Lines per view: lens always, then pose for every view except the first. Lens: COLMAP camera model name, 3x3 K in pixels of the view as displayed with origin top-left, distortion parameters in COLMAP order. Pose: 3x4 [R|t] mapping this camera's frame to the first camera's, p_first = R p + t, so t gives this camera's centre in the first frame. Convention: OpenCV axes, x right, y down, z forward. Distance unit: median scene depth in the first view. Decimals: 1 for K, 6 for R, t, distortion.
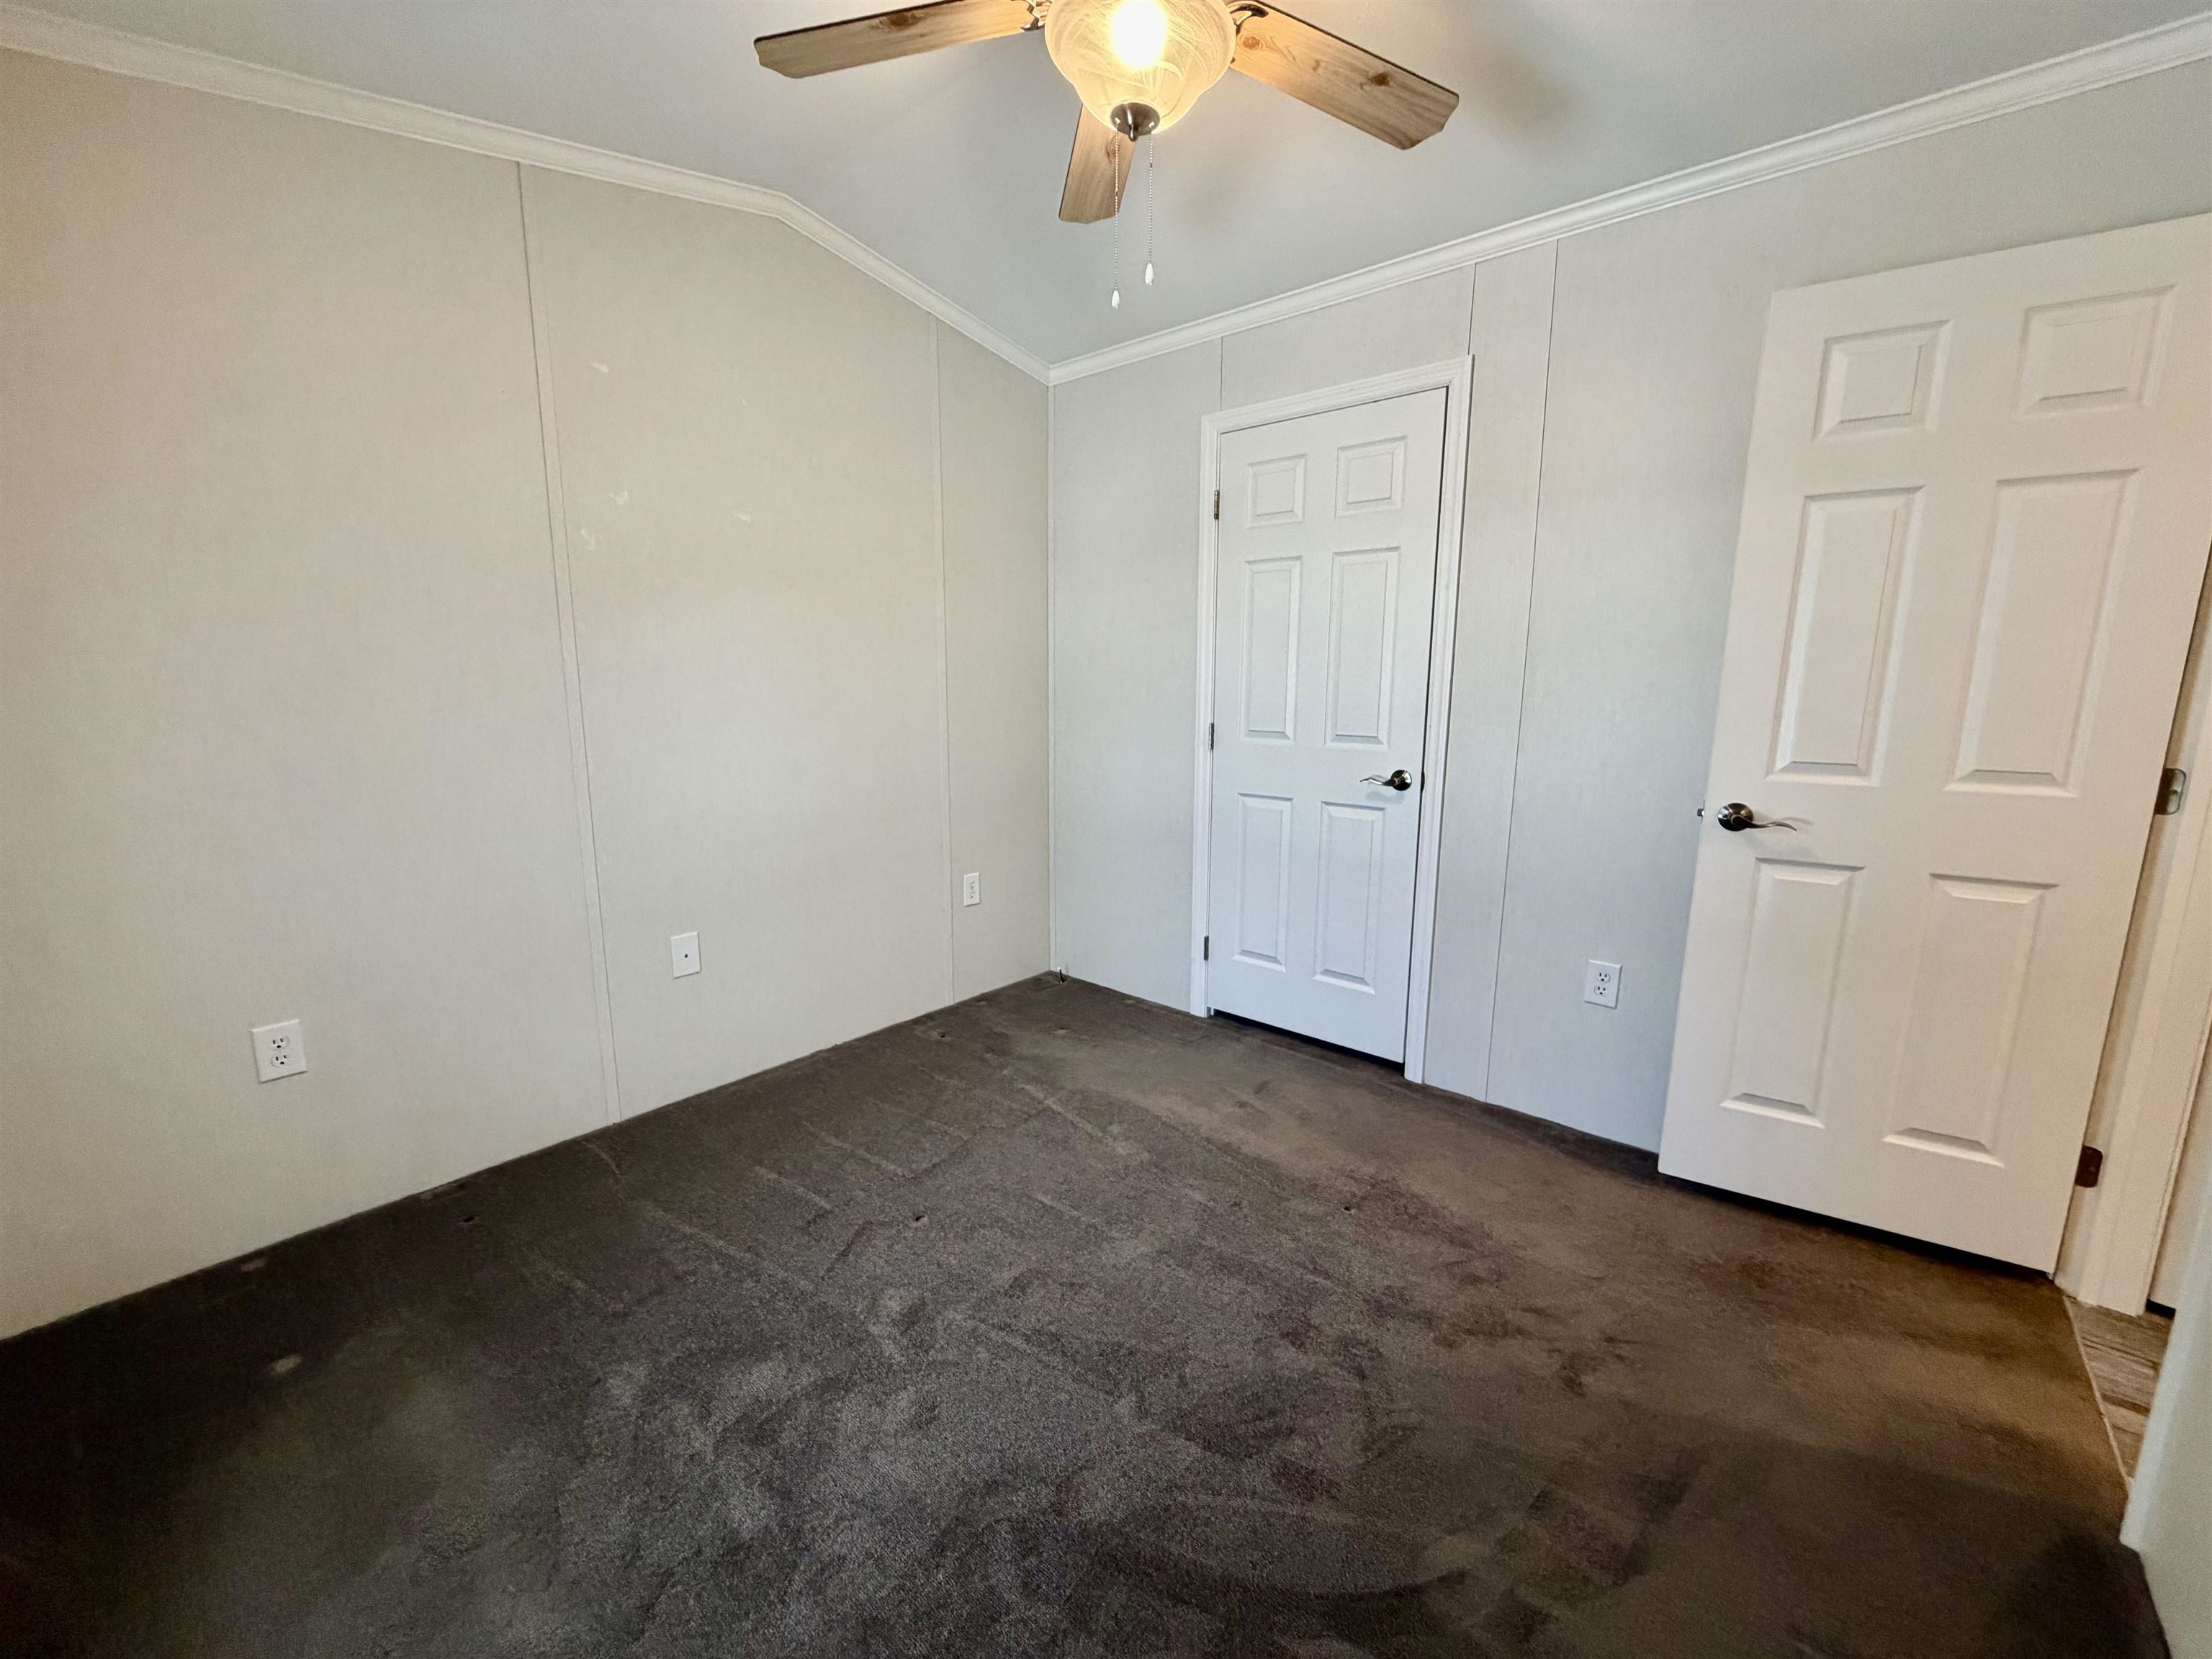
lens RADIAL K [[890.5, 0, 1106.0], [0, 890.5, 829.5], [0, 0, 1]] dist [-0.000433, 0.000002]
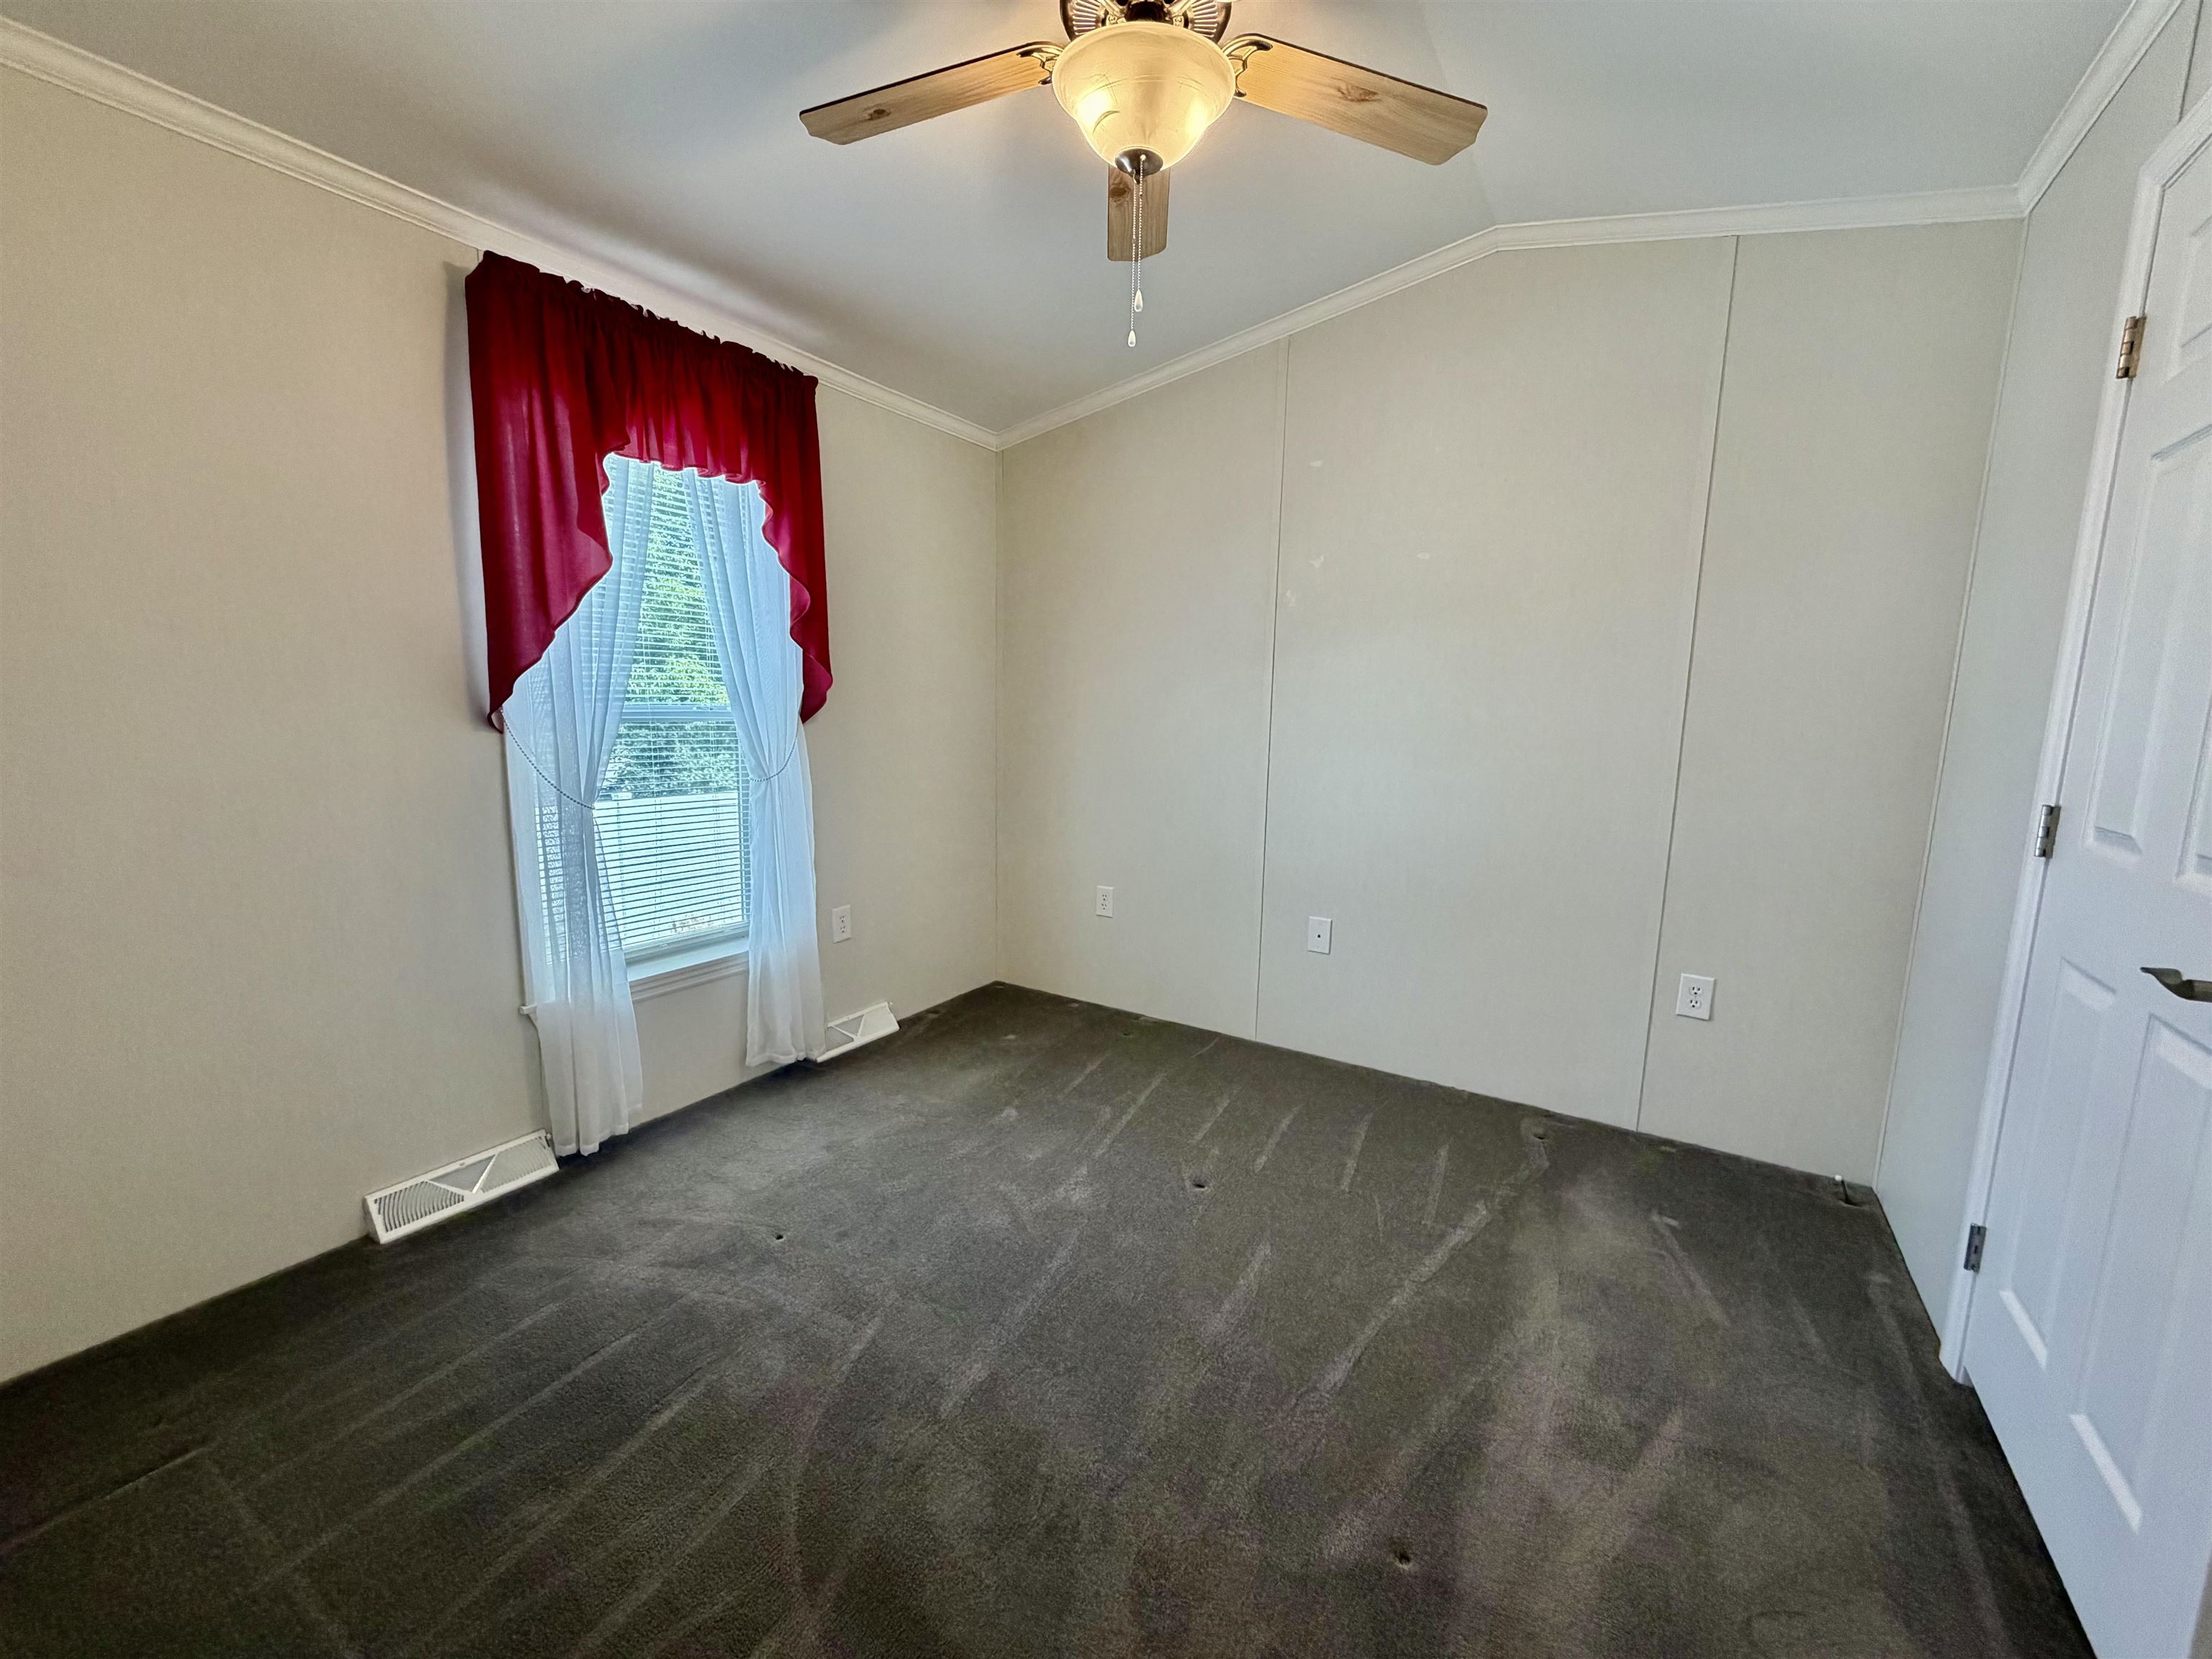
lens RADIAL K [[883.6, 0, 1106.0], [0, 883.6, 829.5], [0, 0, 1]] dist [0.002542, 0.000323]
pose [[0.142210, 0.142524, -0.979522, 0.630020], [-0.183783, 0.976175, 0.115355, -0.081361], [0.972625, 0.163615, 0.165016, 0.505471]]
